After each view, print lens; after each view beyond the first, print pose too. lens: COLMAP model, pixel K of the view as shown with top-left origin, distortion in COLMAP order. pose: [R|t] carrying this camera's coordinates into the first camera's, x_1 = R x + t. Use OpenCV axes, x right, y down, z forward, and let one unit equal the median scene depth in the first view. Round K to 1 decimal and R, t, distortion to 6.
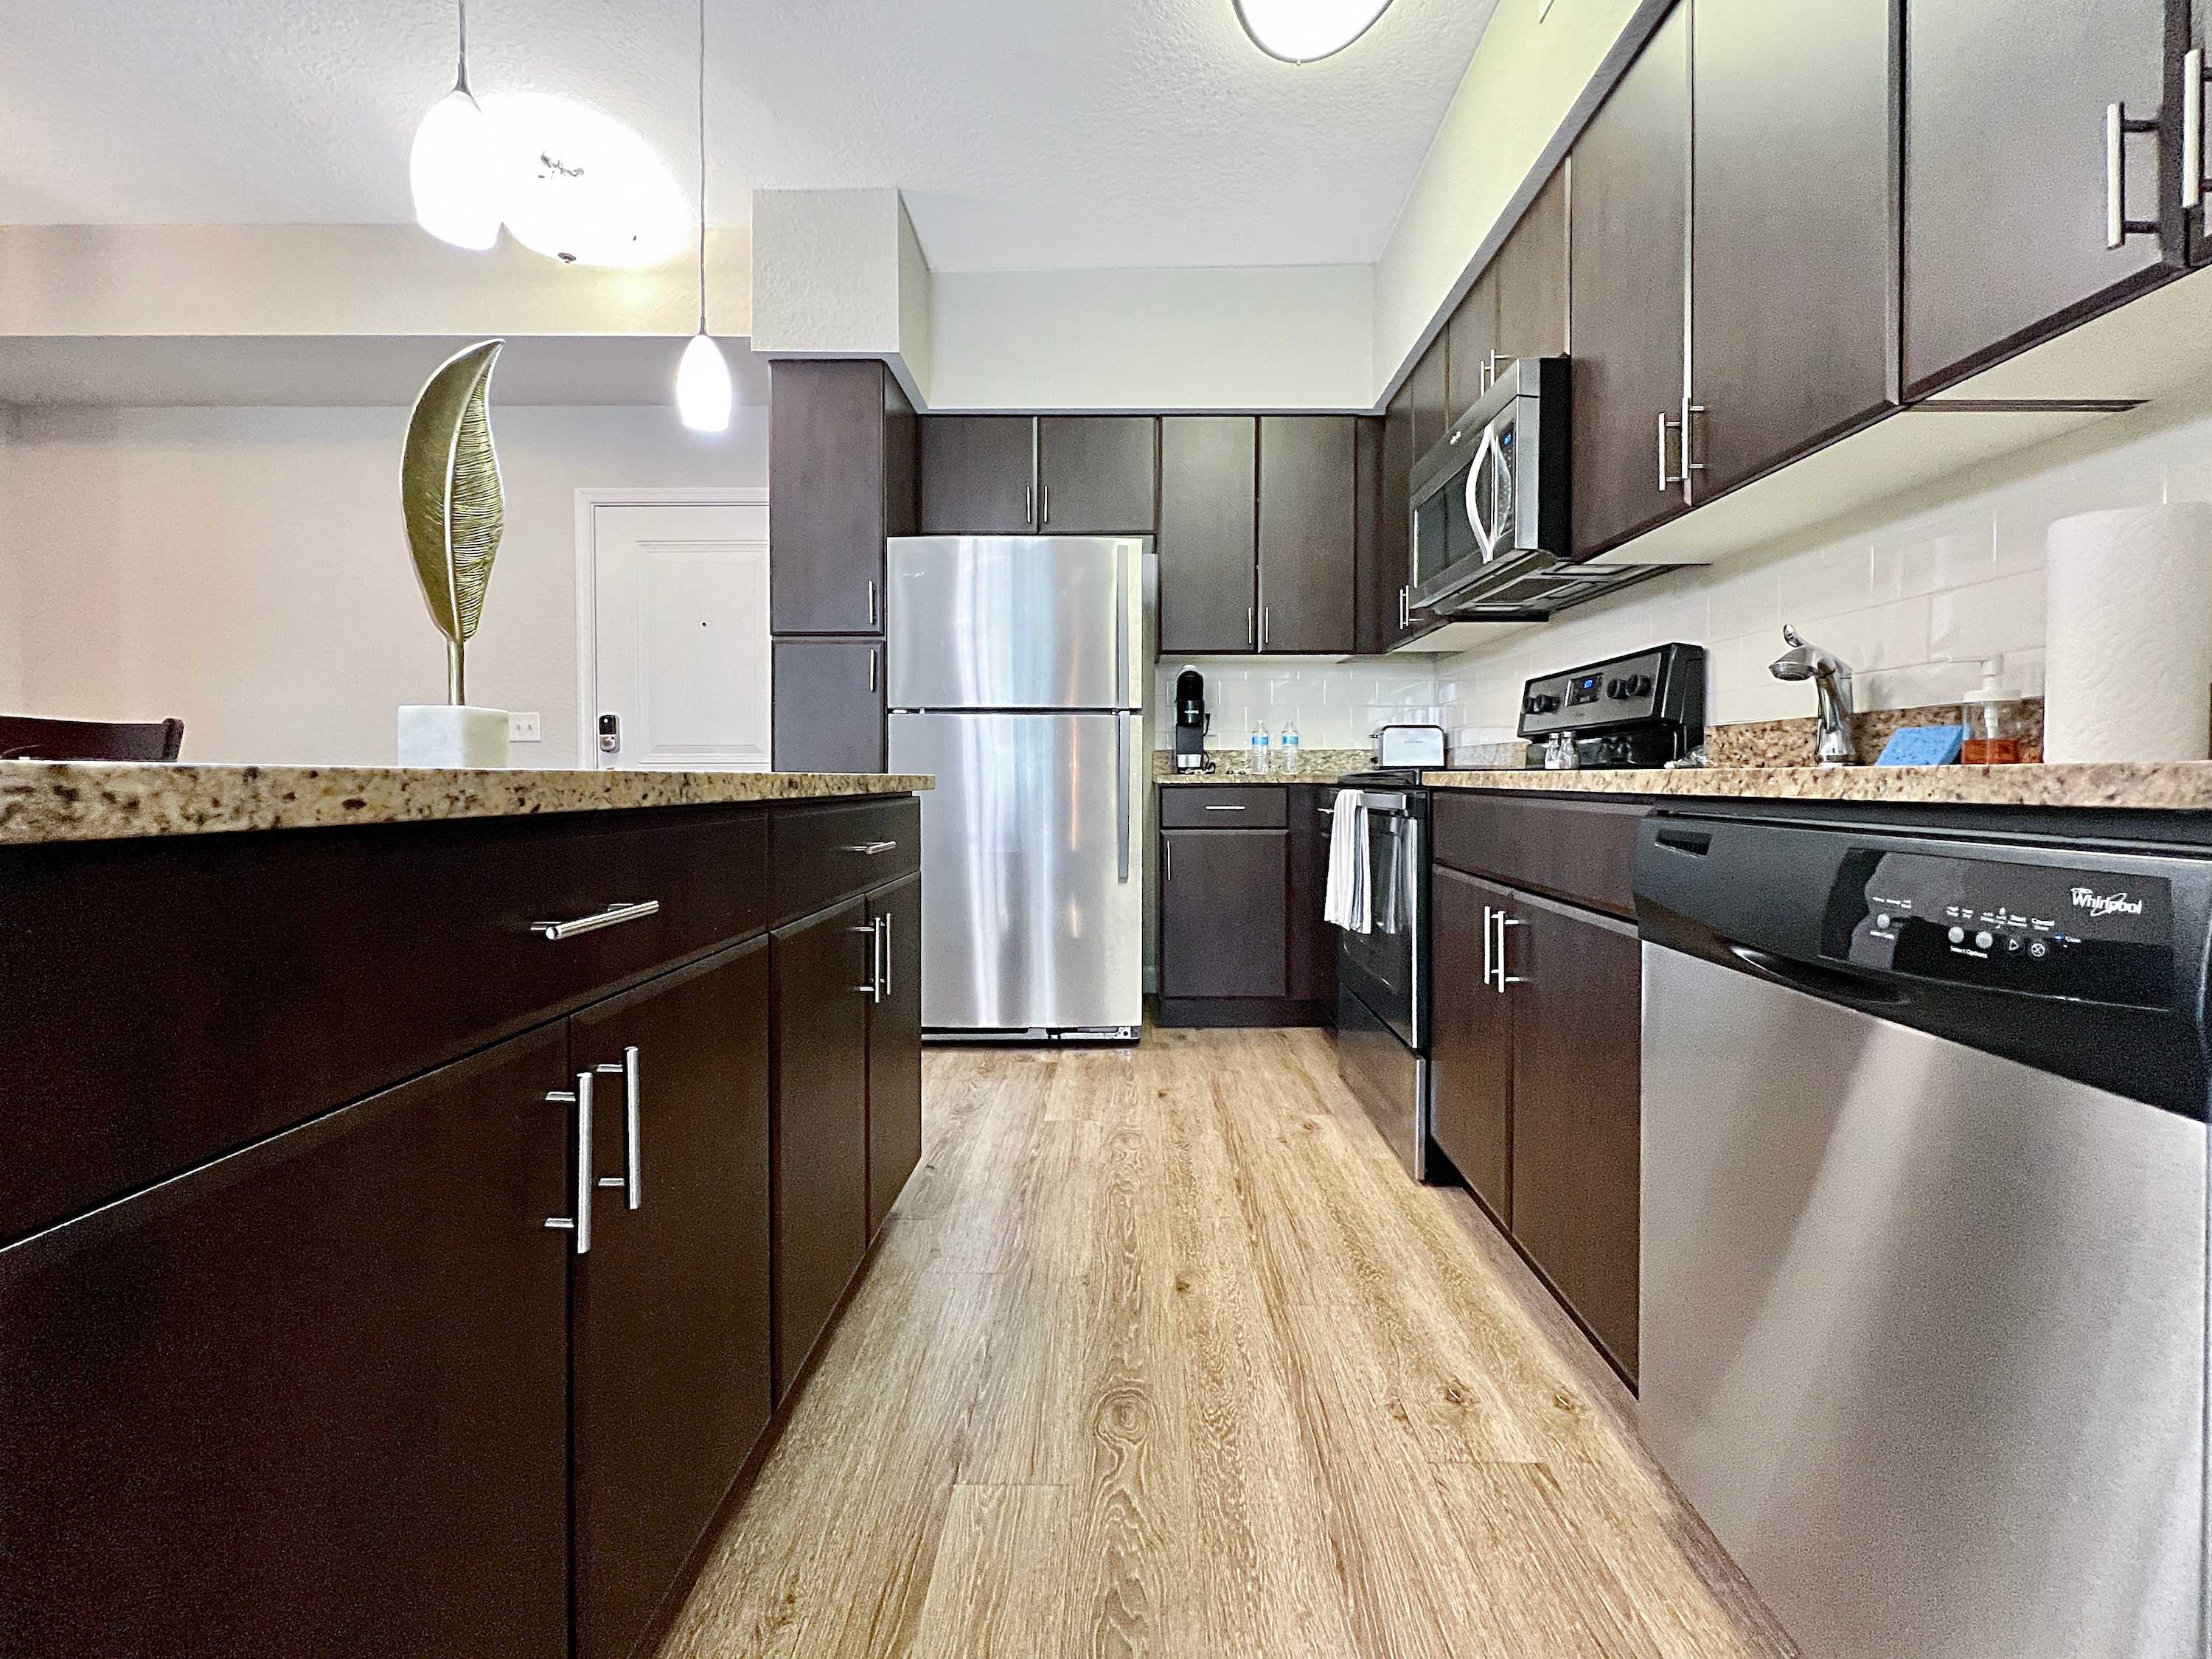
lens RADIAL K [[889.8, 0, 1122.0], [0, 889.8, 765.8], [0, 0, 1]] dist [-0.001411, -0.000286]
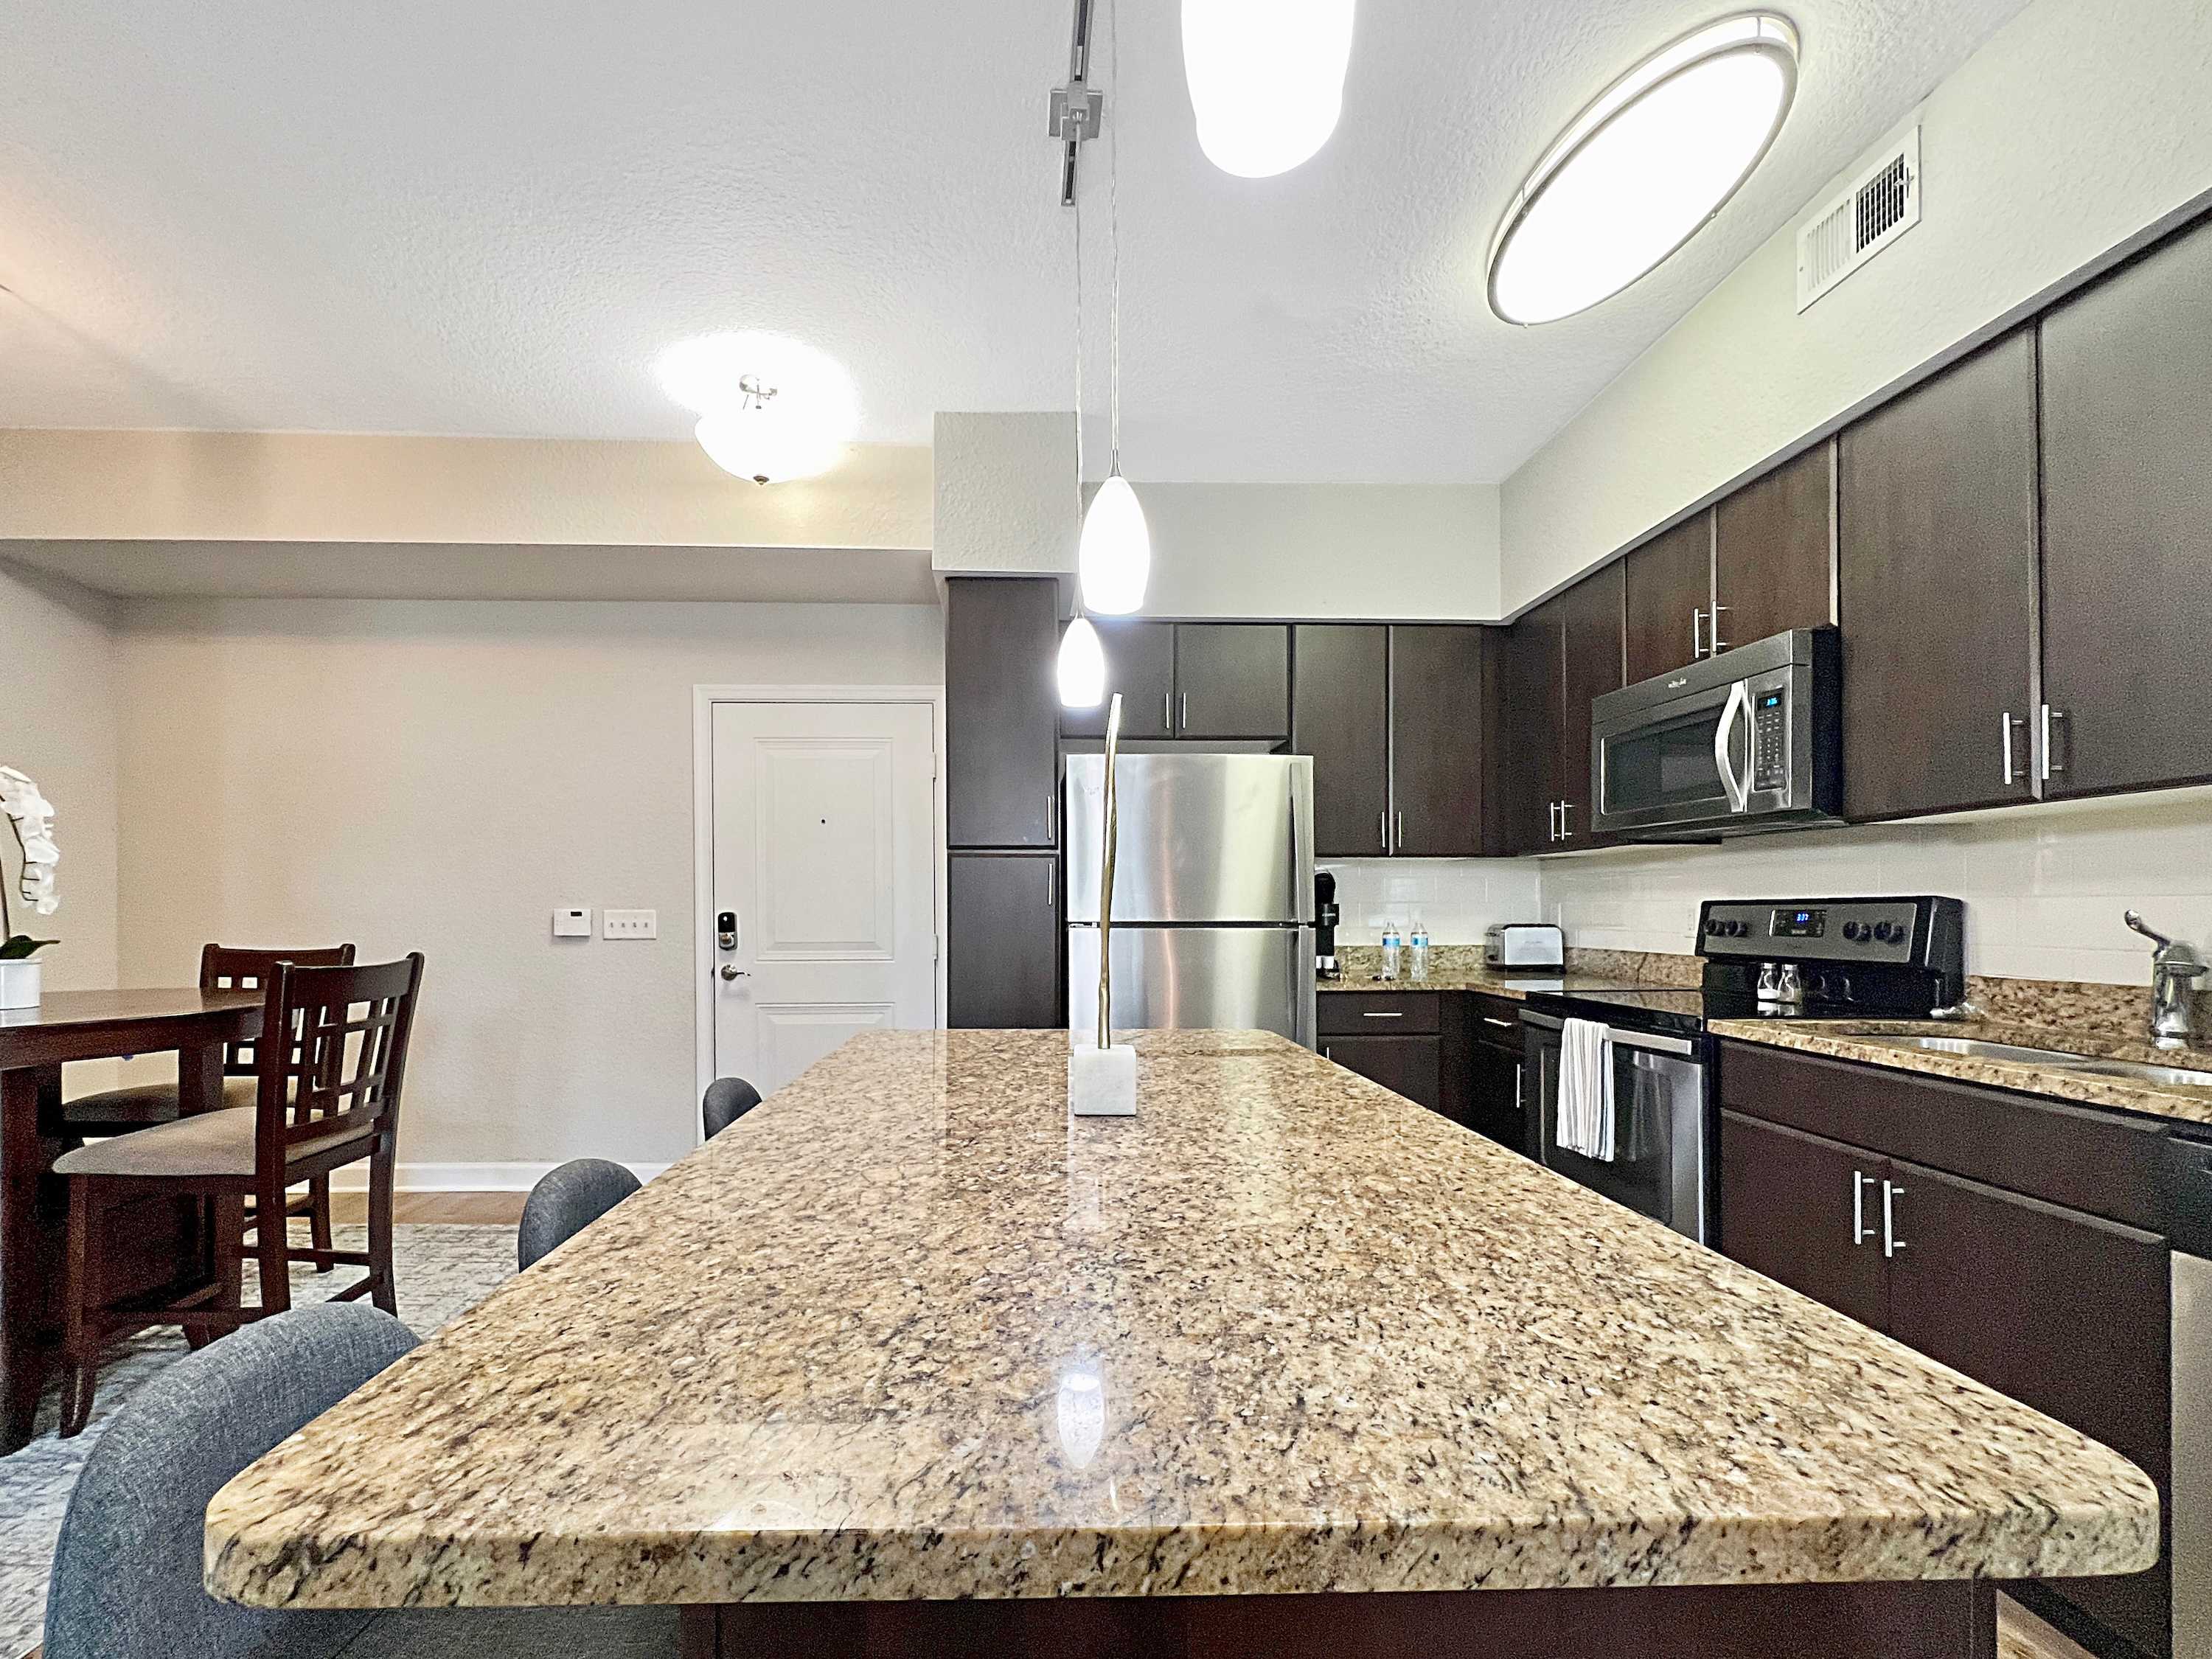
lens RADIAL K [[900.9, 0, 1107.3], [0, 900.9, 906.2], [0, 0, 1]] dist [0.013470, -0.000039]
pose [[0.999198, -0.000704, 0.040043, -0.362484], [0.001024, 0.999968, -0.007982, -0.103973], [-0.040037, 0.008017, 0.999166, -0.044969]]
